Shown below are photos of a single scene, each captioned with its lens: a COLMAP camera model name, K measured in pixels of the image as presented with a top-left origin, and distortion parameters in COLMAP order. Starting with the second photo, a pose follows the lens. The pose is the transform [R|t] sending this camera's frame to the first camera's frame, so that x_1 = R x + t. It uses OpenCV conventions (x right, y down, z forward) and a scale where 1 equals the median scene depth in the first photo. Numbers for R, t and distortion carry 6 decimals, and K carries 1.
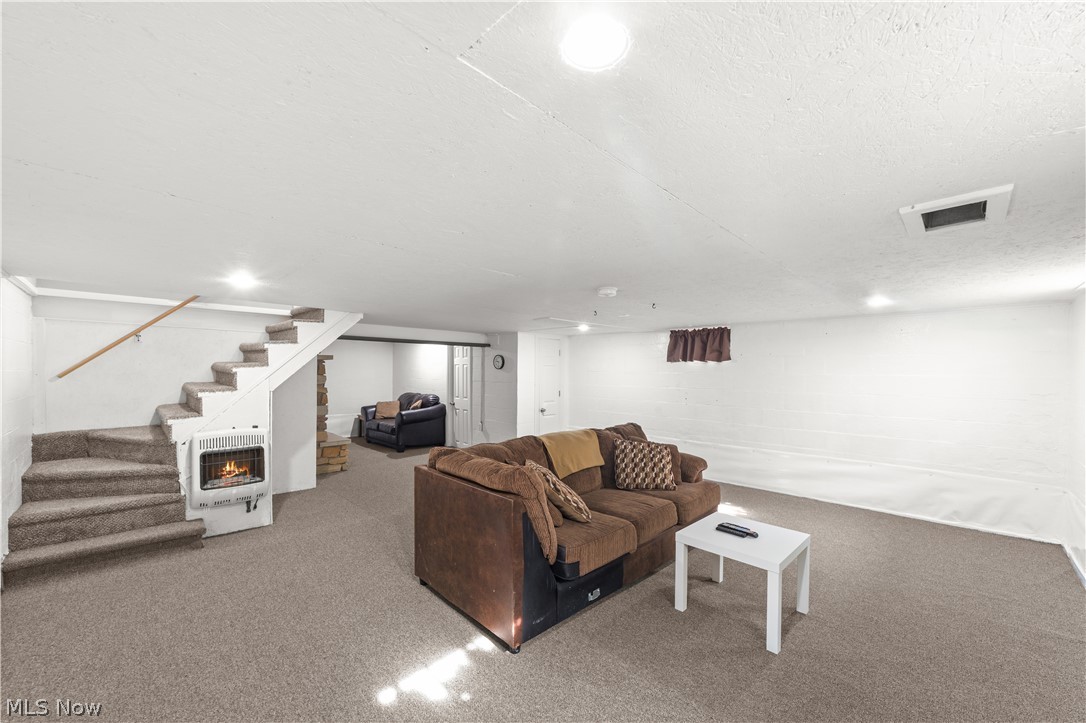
lens RADIAL K [[418.7, 0, 543.8], [0, 418.7, 369.9], [0, 0, 1]] dist [-0.015443, 0.007162]
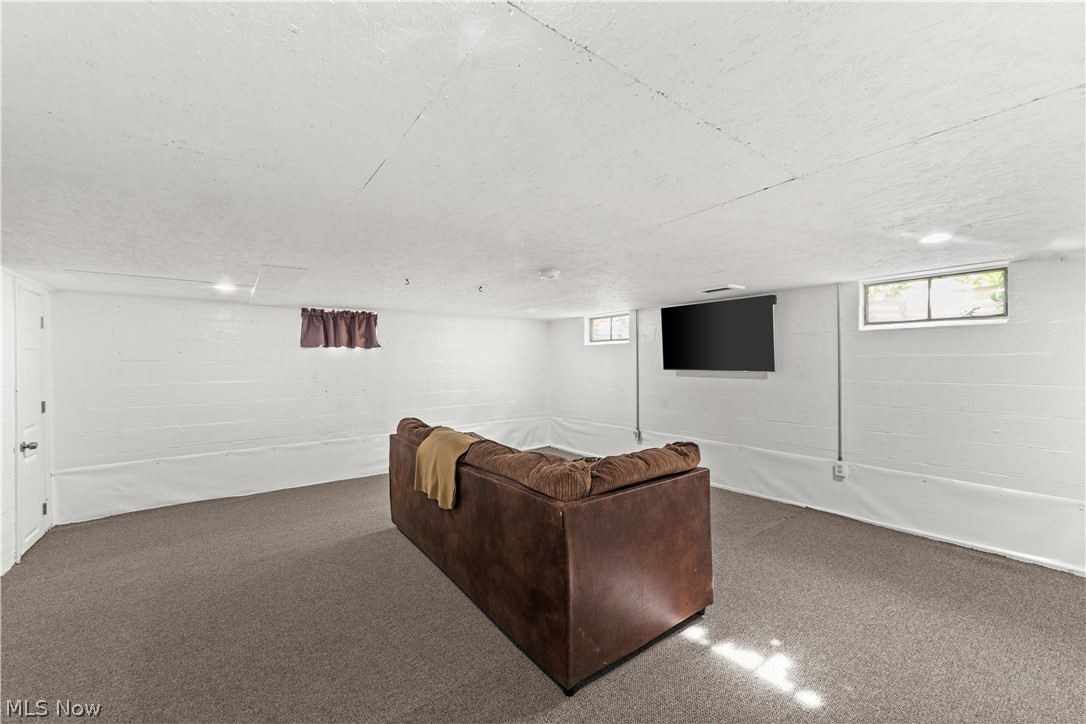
lens RADIAL K [[418.7, 0, 542.3], [0, 418.7, 358.4], [0, 0, 1]] dist [-0.015443, 0.007162]
pose [[0.158914, 0.002623, 0.987289, -0.440159], [0.007831, 0.999962, -0.003917, 0.009550], [-0.987261, 0.008354, 0.158887, 0.455695]]
